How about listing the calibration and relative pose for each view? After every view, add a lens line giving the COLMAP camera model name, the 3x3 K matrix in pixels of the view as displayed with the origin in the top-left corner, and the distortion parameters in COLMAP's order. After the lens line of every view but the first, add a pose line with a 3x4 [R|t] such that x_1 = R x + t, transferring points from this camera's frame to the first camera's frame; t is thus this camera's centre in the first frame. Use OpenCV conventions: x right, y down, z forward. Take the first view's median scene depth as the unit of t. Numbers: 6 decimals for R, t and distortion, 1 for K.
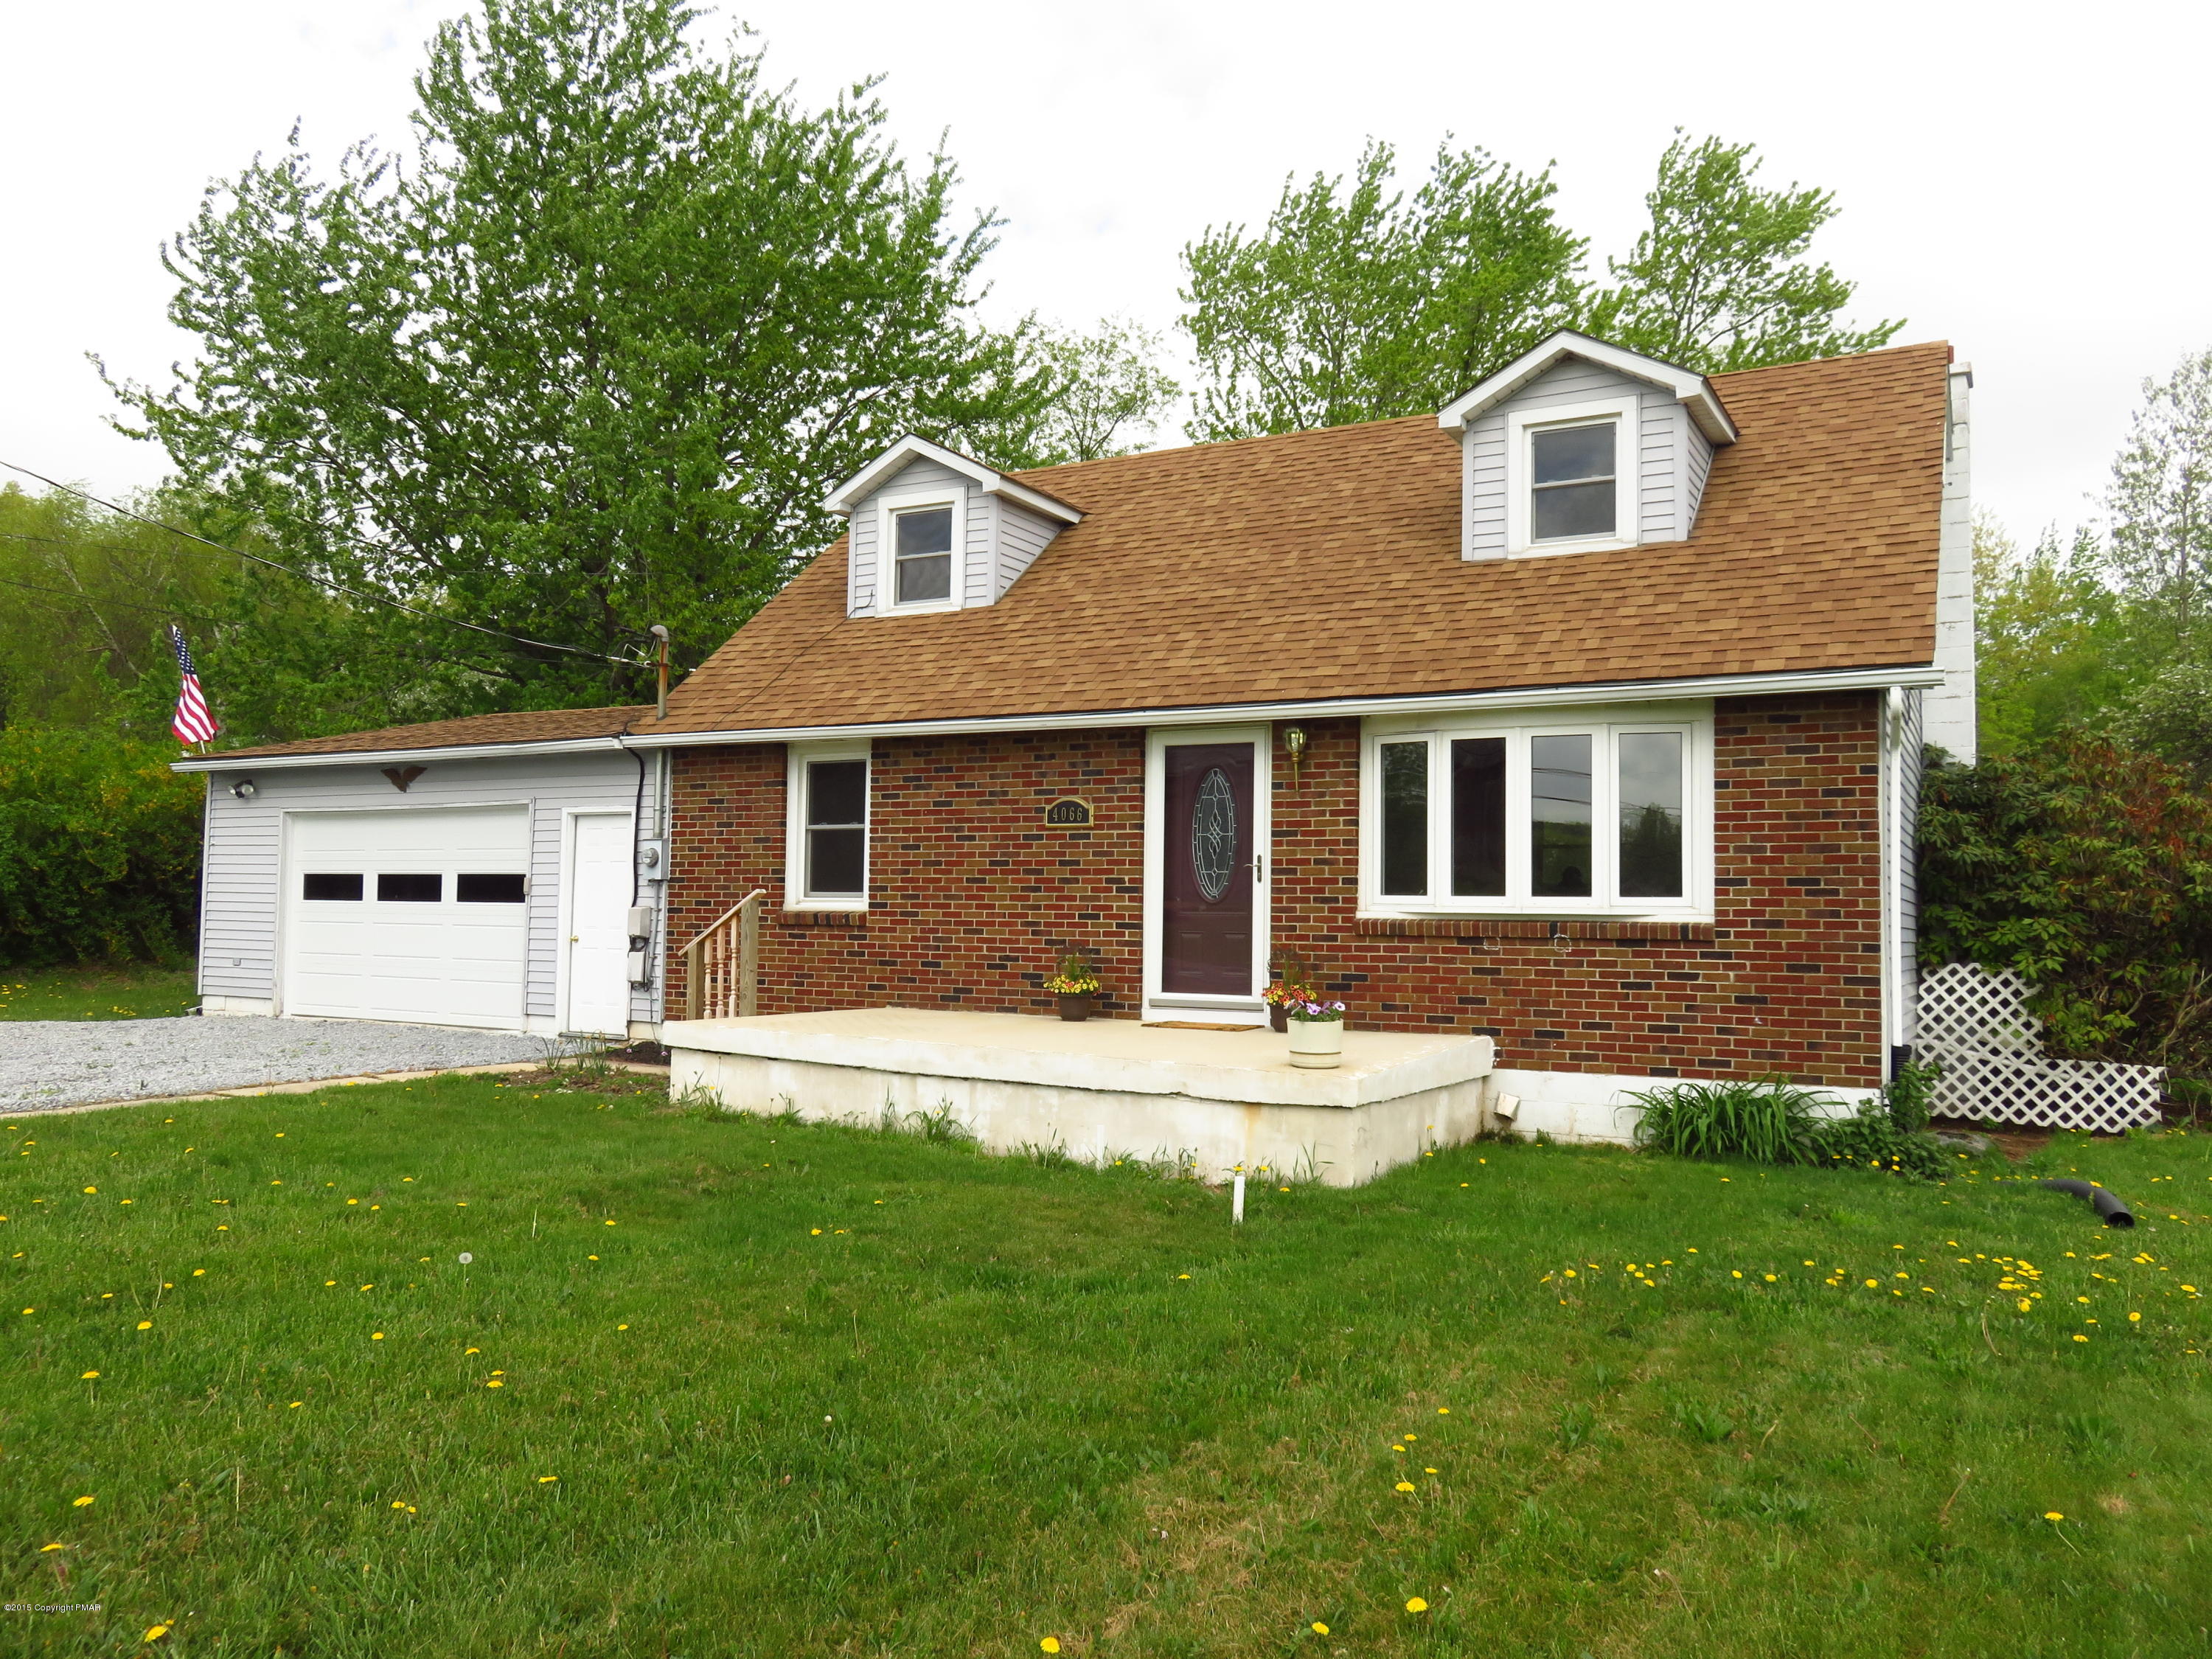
lens RADIAL K [[1646.5, 0, 1111.7], [0, 1646.5, 830.6], [0, 0, 1]] dist [-0.007186, 0.002571]
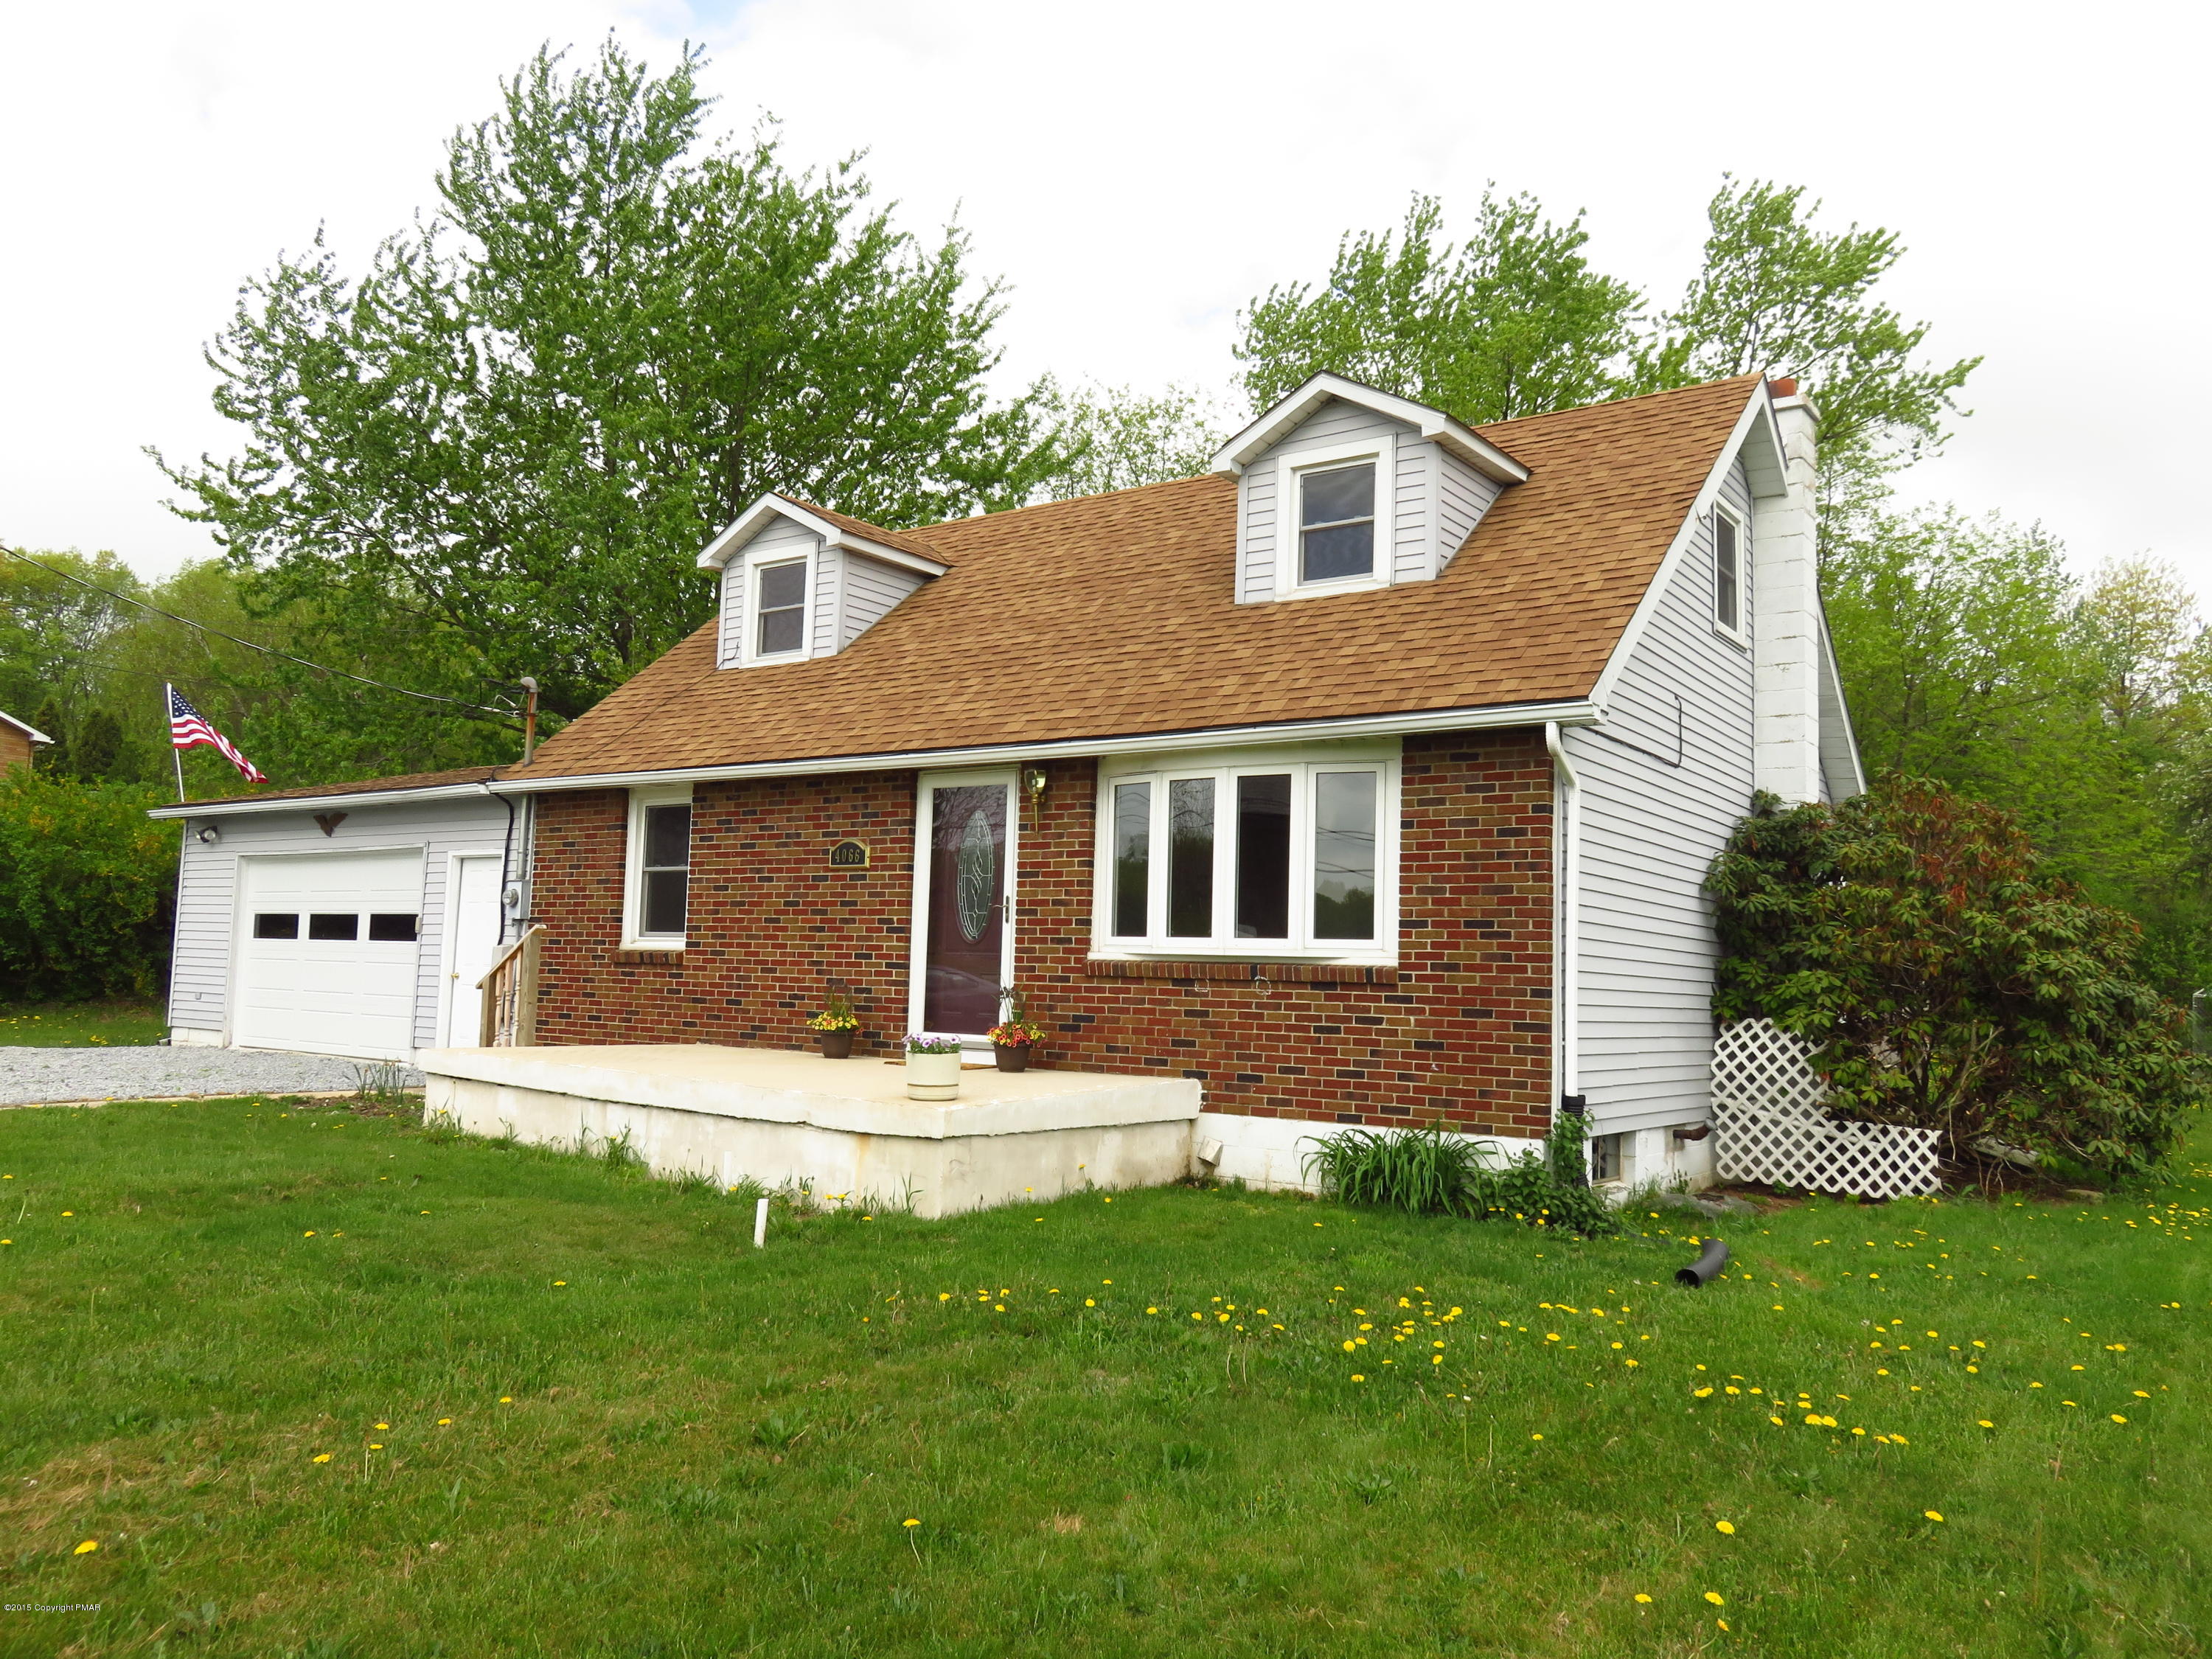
lens RADIAL K [[1646.5, 0, 1109.3], [0, 1646.5, 838.2], [0, 0, 1]] dist [-0.007186, 0.002571]
pose [[0.992842, 0.005174, -0.119324, 0.242569], [-0.009405, 0.999346, -0.034920, 0.012497], [0.119066, 0.035792, 0.992241, 0.006189]]
